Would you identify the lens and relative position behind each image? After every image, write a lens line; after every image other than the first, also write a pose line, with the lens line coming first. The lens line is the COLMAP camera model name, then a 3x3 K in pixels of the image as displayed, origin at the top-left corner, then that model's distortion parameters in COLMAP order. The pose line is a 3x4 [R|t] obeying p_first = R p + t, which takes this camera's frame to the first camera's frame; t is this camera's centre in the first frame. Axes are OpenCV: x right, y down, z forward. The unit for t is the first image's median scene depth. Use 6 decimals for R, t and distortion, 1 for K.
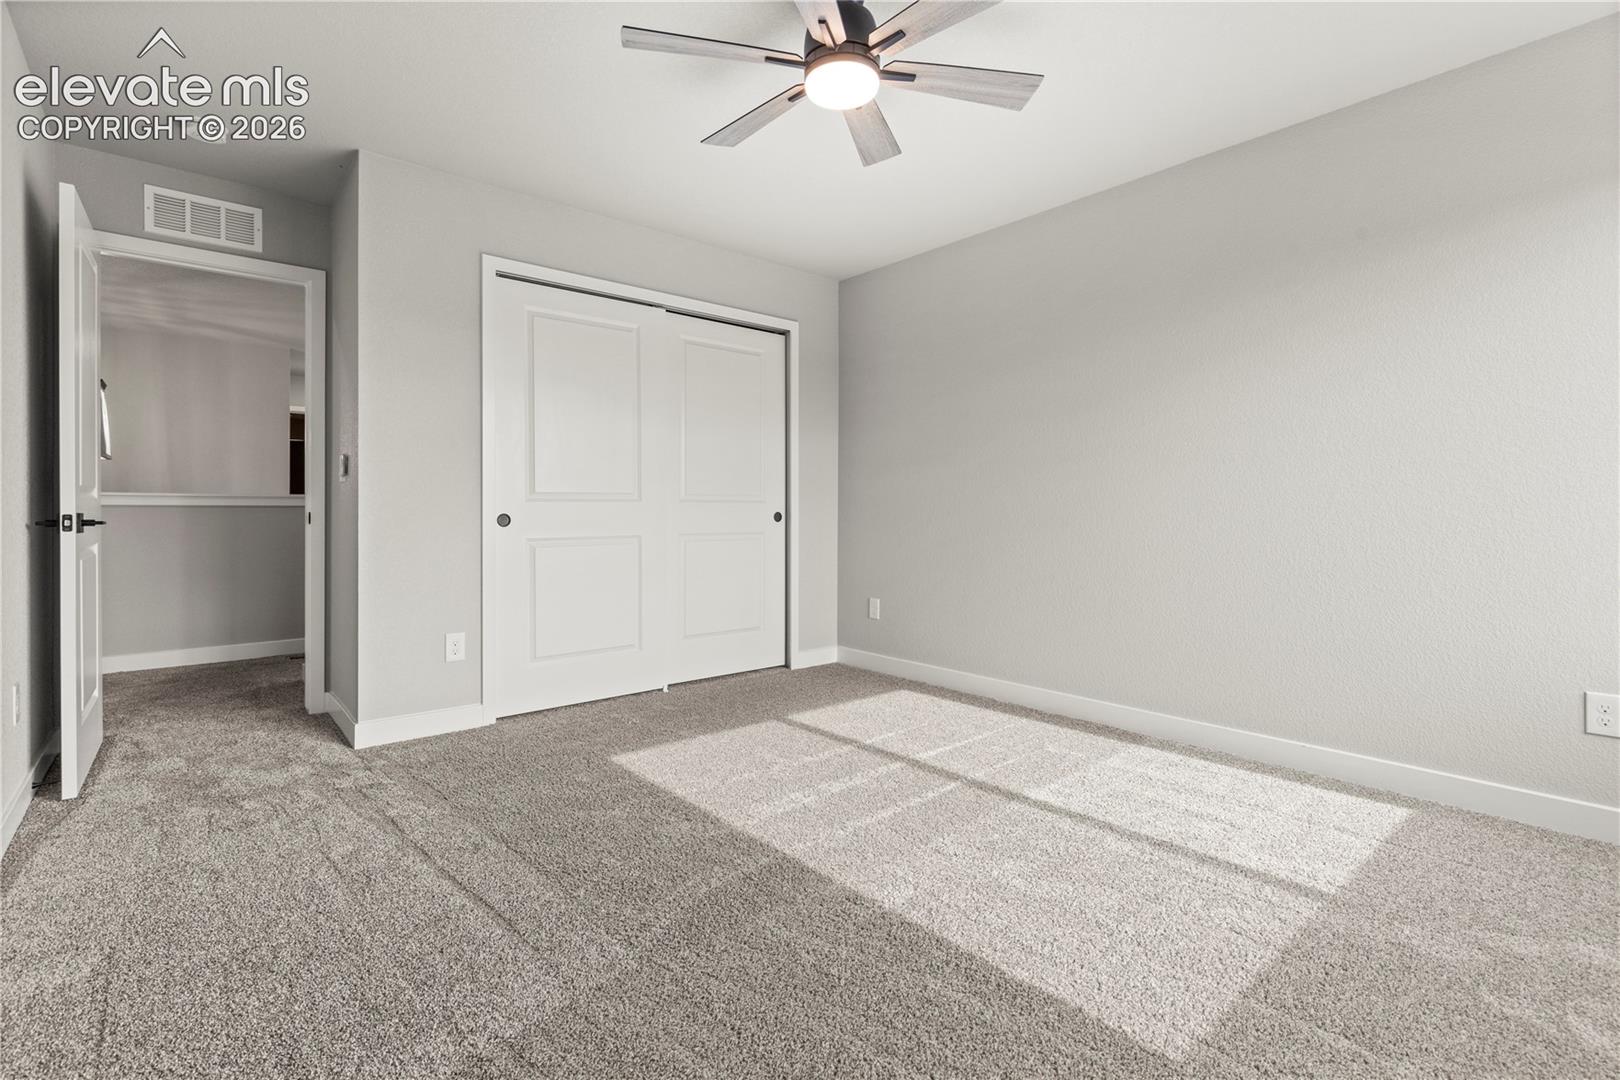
lens RADIAL K [[730.4, 0, 805.0], [0, 730.4, 509.3], [0, 0, 1]] dist [-0.000478, 0.000009]
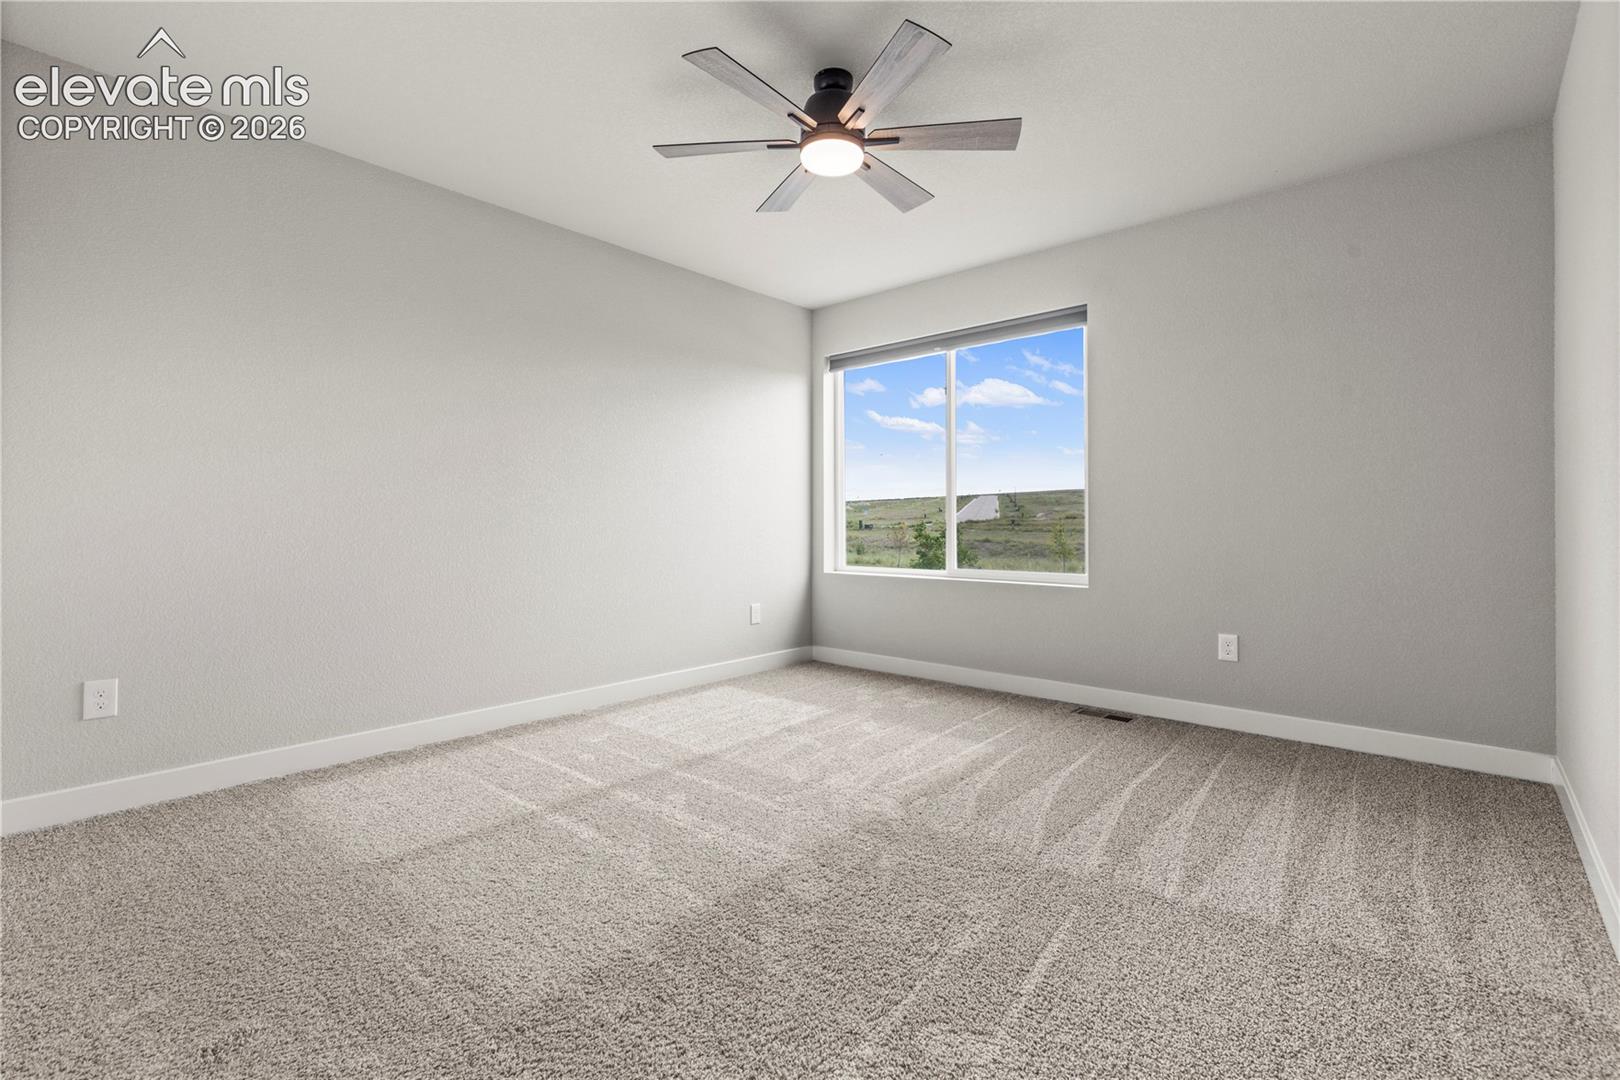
lens RADIAL K [[730.4, 0, 805.0], [0, 730.4, 509.3], [0, 0, 1]] dist [-0.000478, 0.000009]
pose [[-0.129637, 0.016584, 0.991423, -0.802899], [-0.003062, 0.999849, -0.017126, 0.005212], [-0.991557, -0.005256, -0.129566, 0.863728]]
